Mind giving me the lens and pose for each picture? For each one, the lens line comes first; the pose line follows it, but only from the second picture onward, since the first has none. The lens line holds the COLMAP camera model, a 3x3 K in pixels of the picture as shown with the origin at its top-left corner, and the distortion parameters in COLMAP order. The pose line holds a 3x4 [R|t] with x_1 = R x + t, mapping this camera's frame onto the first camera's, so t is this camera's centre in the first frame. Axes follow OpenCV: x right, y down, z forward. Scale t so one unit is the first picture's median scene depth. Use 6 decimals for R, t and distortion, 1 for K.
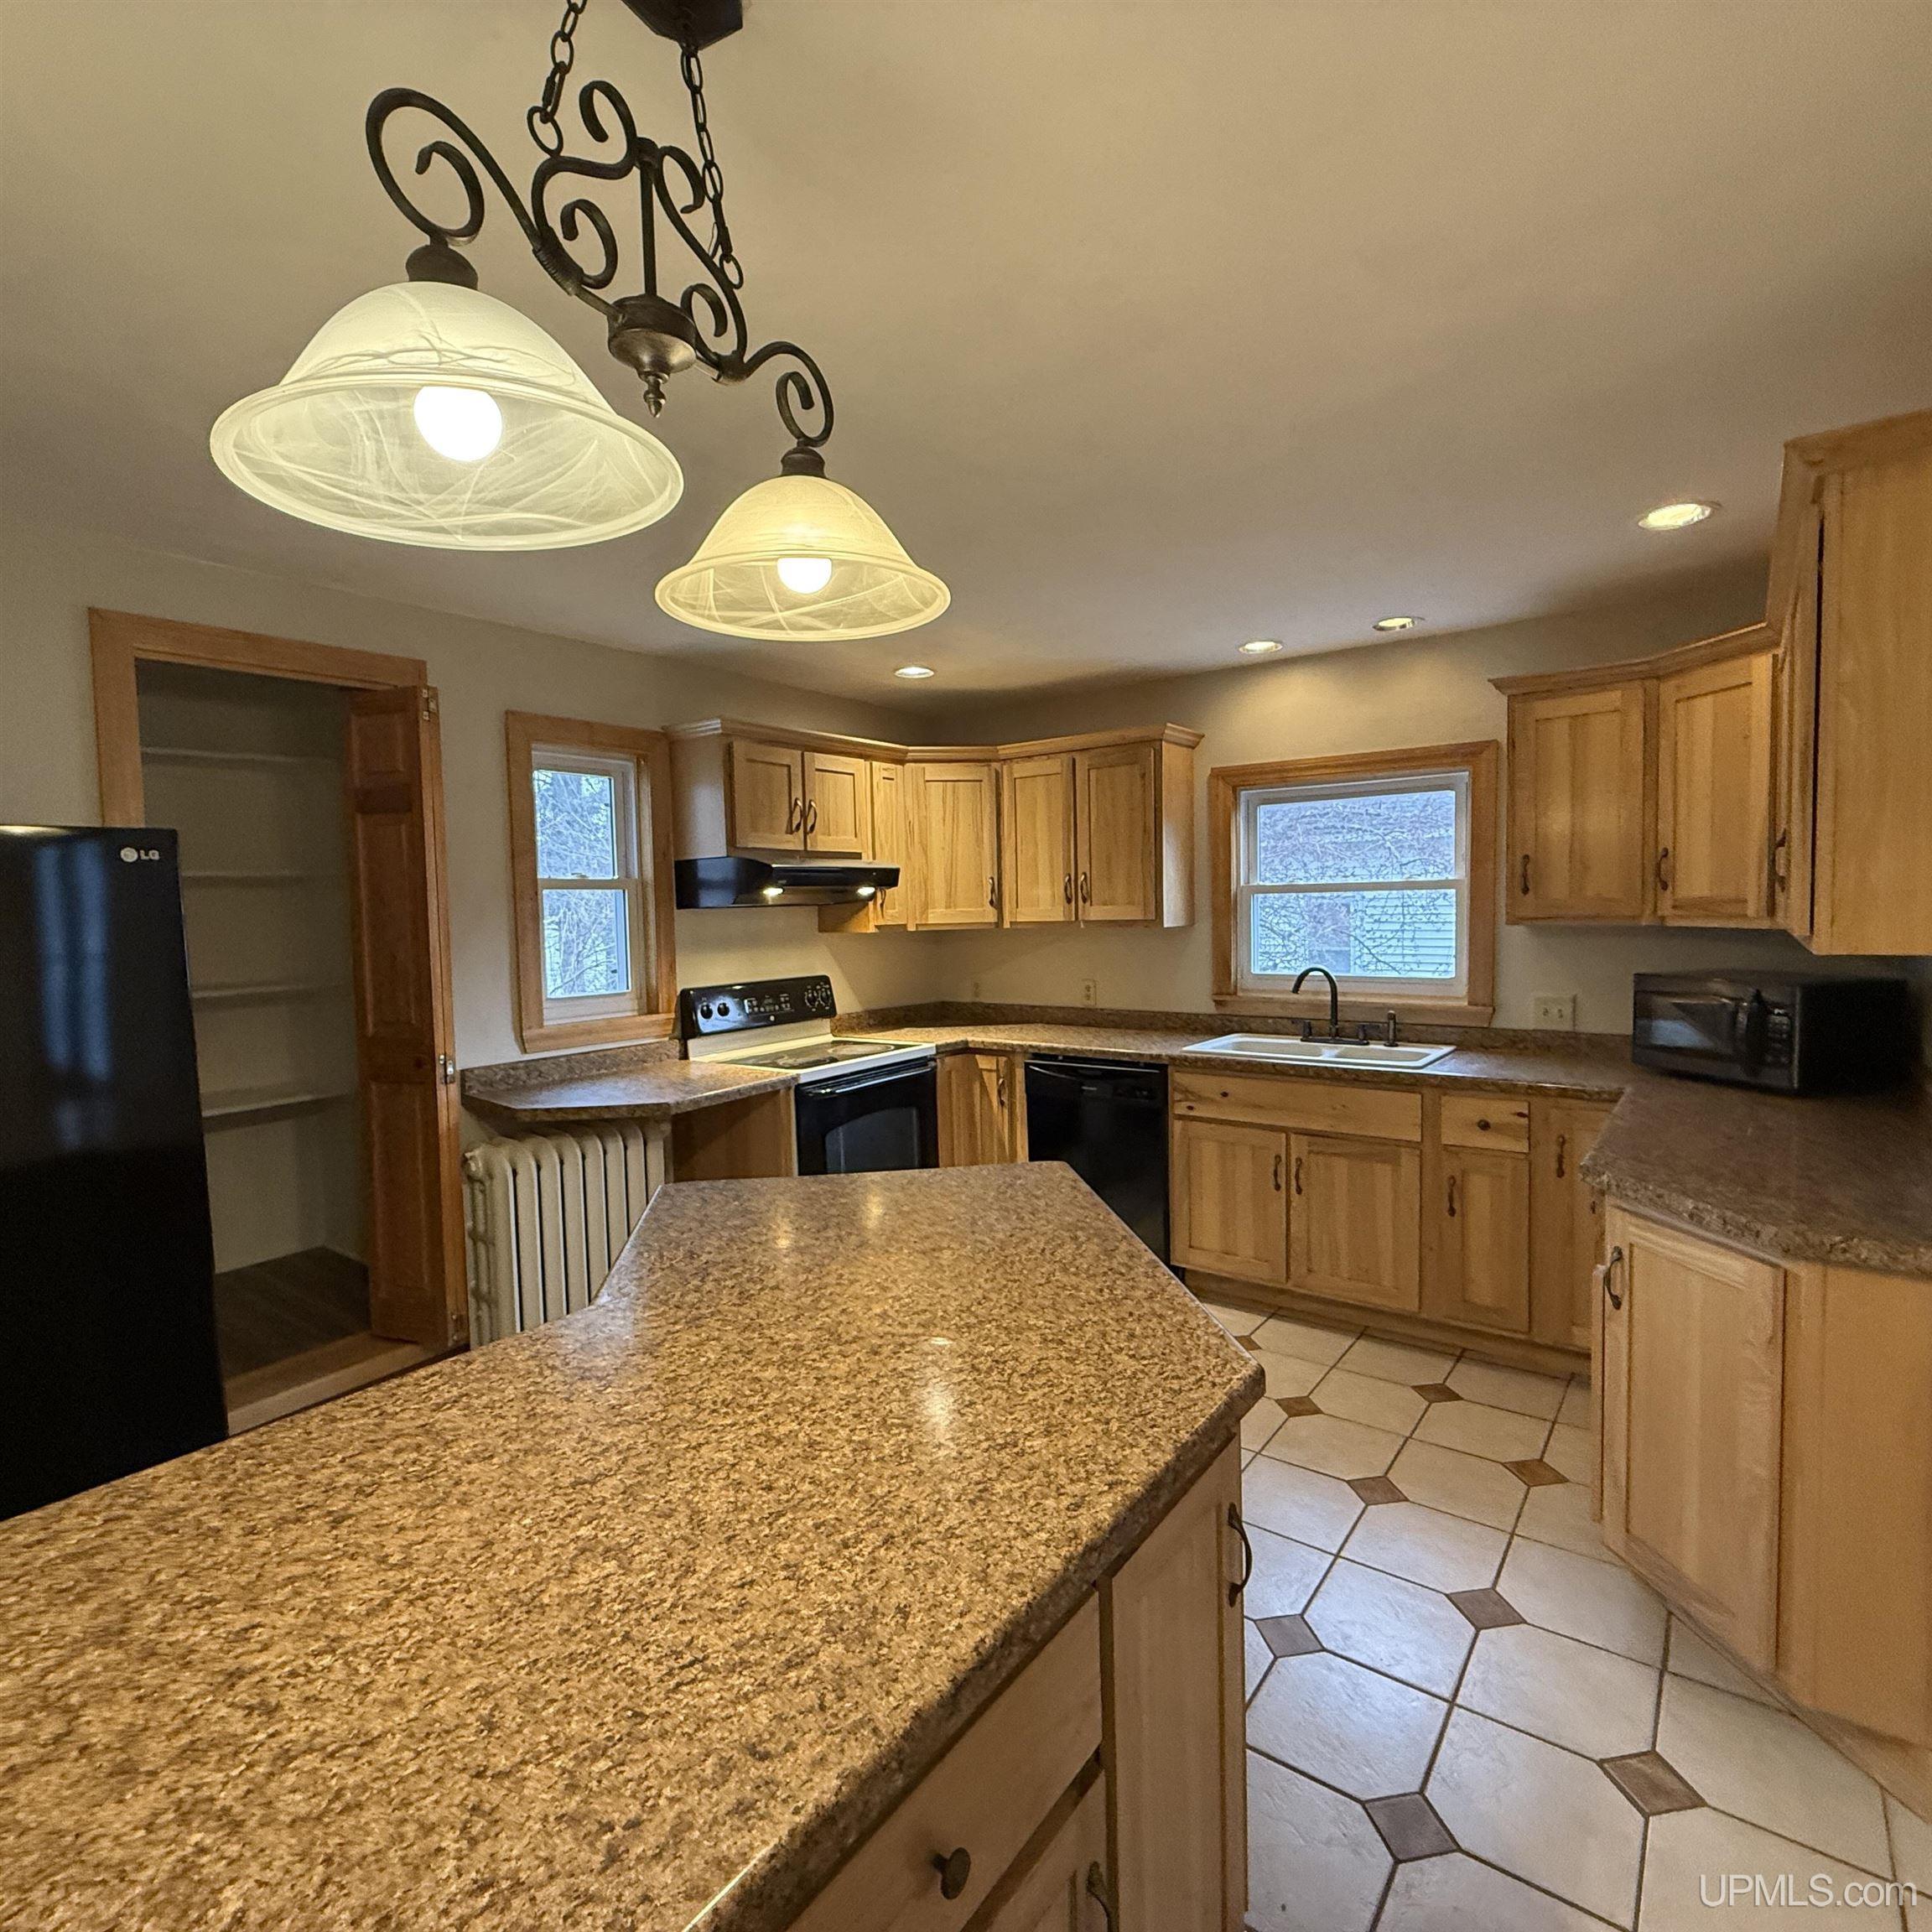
lens RADIAL K [[1021.5, 0, 963.2], [0, 1021.5, 963.2], [0, 0, 1]] dist [-0.000677, 0.000726]
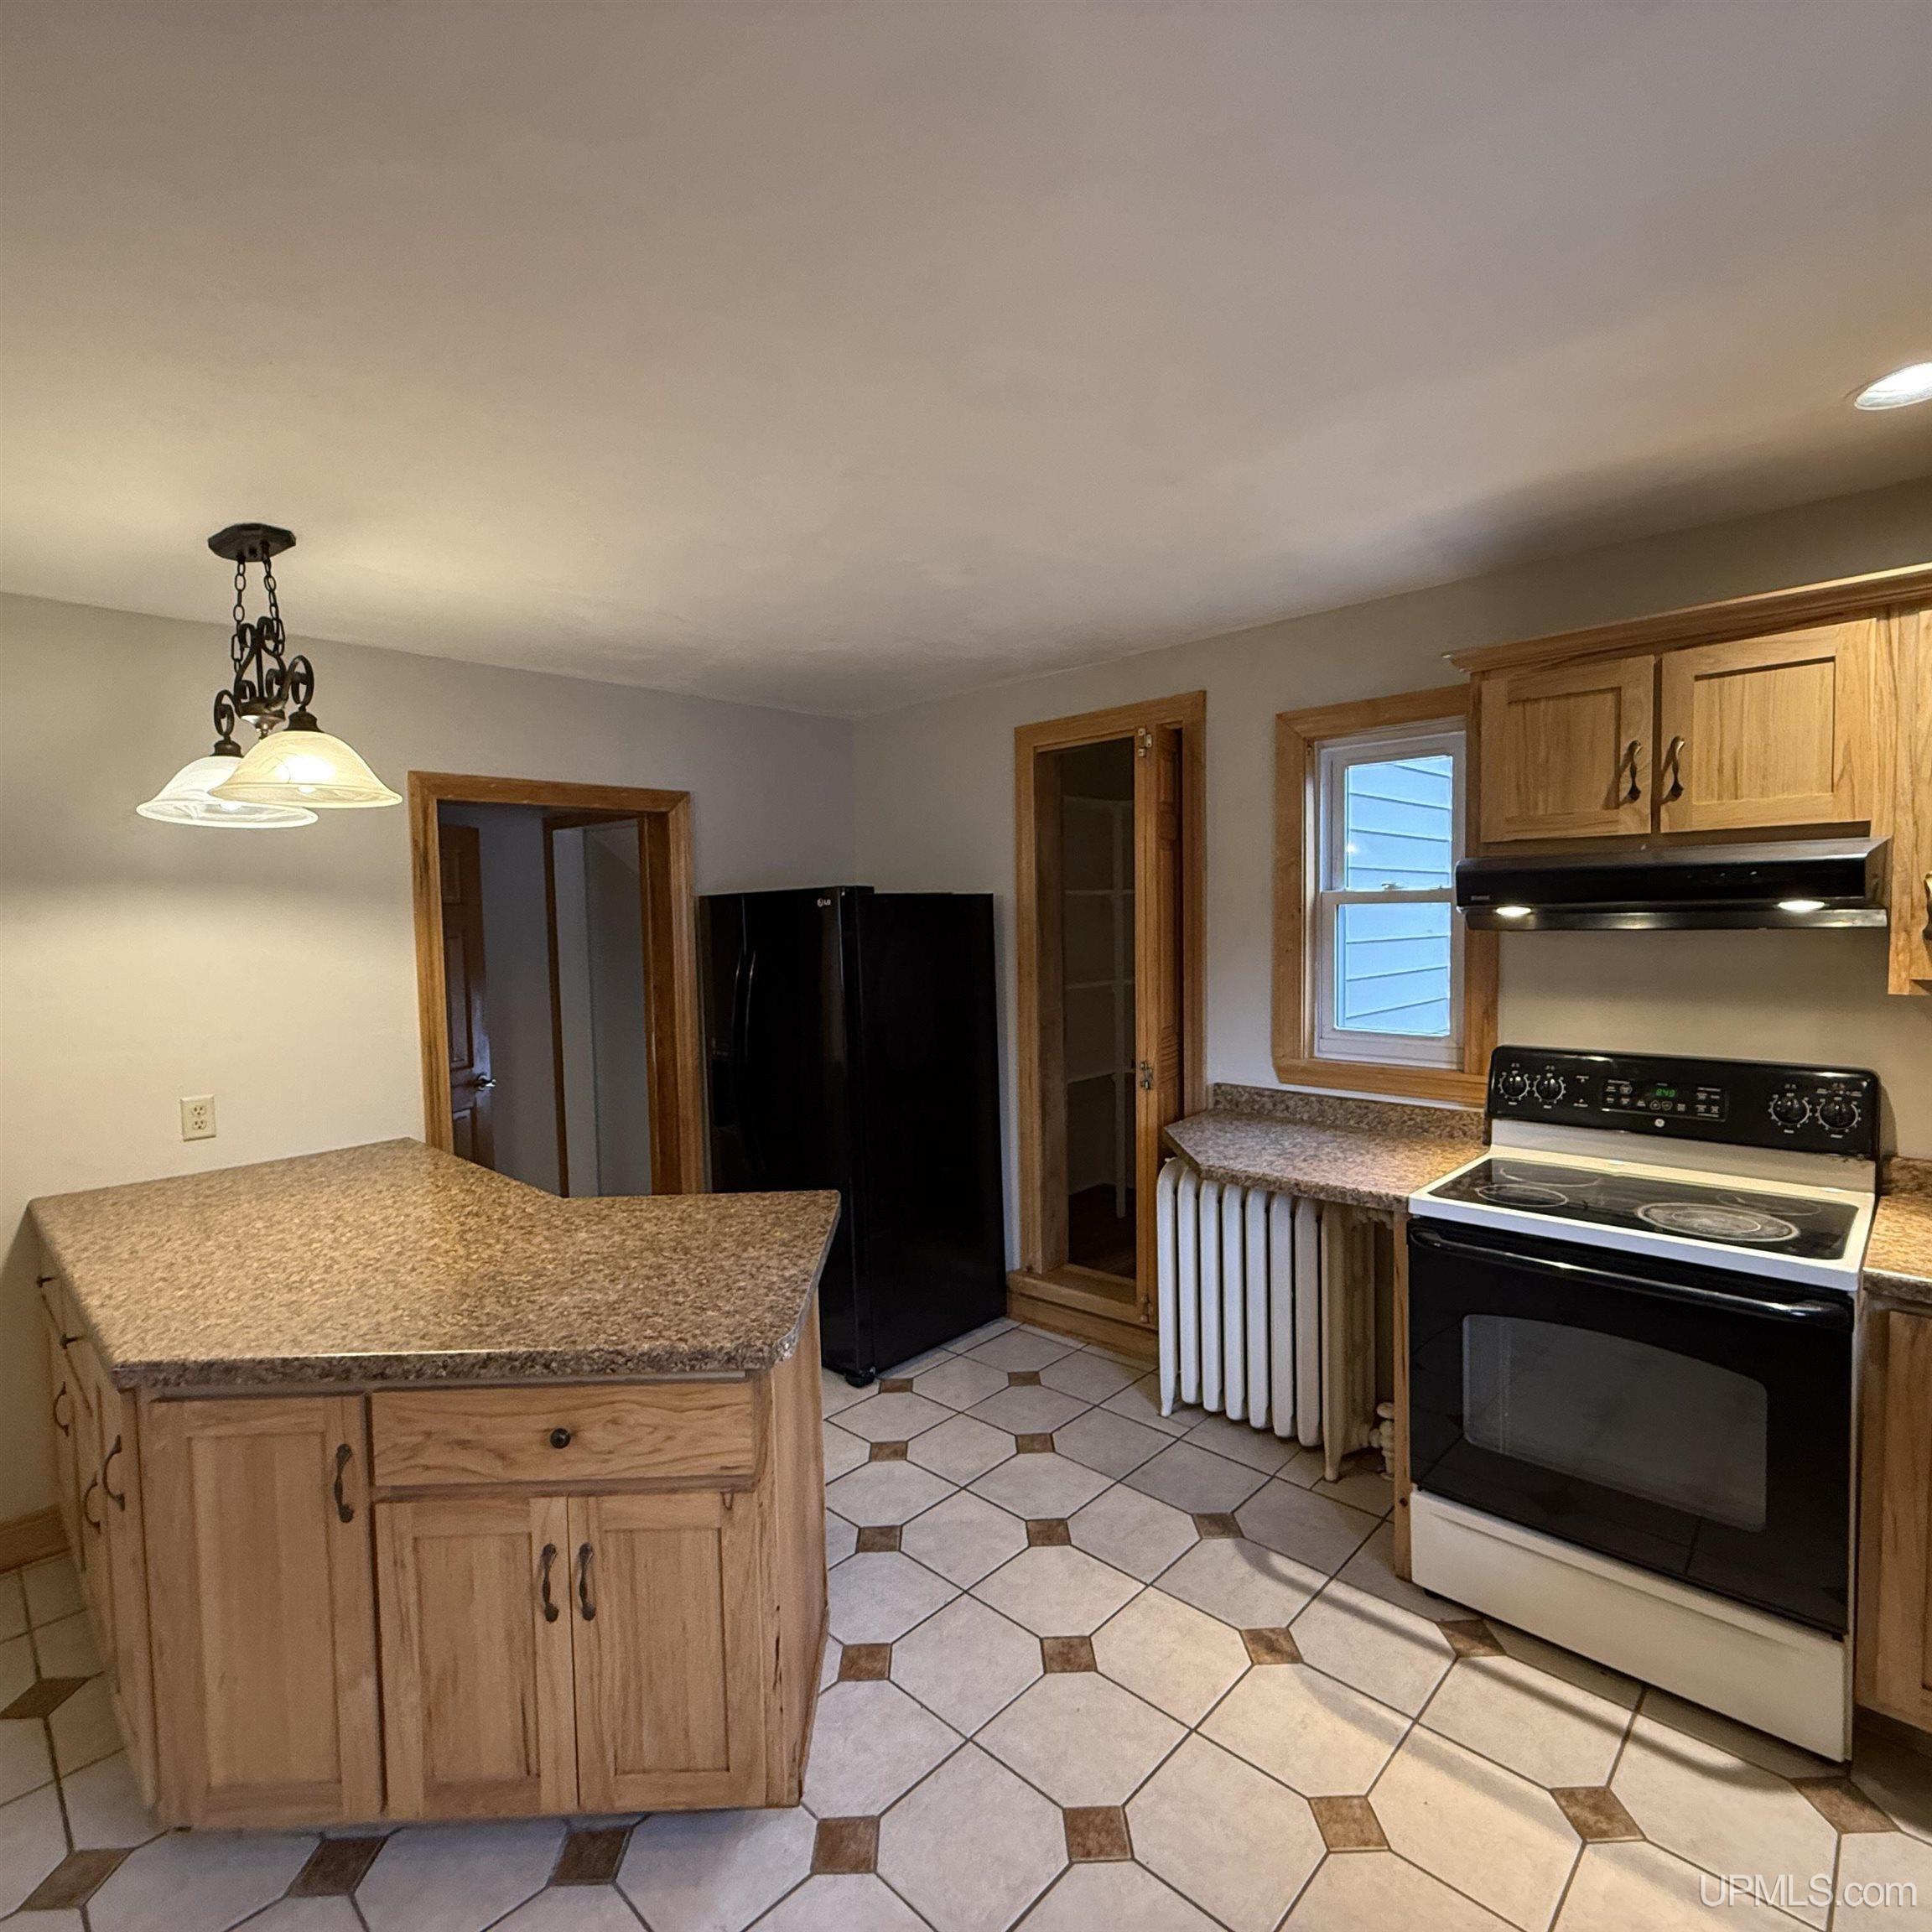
lens RADIAL K [[1021.5, 0, 964.7], [0, 1021.5, 964.1], [0, 0, 1]] dist [-0.000677, 0.000726]
pose [[-0.112942, 0.078014, -0.990534, 0.541192], [-0.032656, 0.996083, 0.082174, -0.090072], [0.993065, 0.041627, -0.109952, 0.848185]]
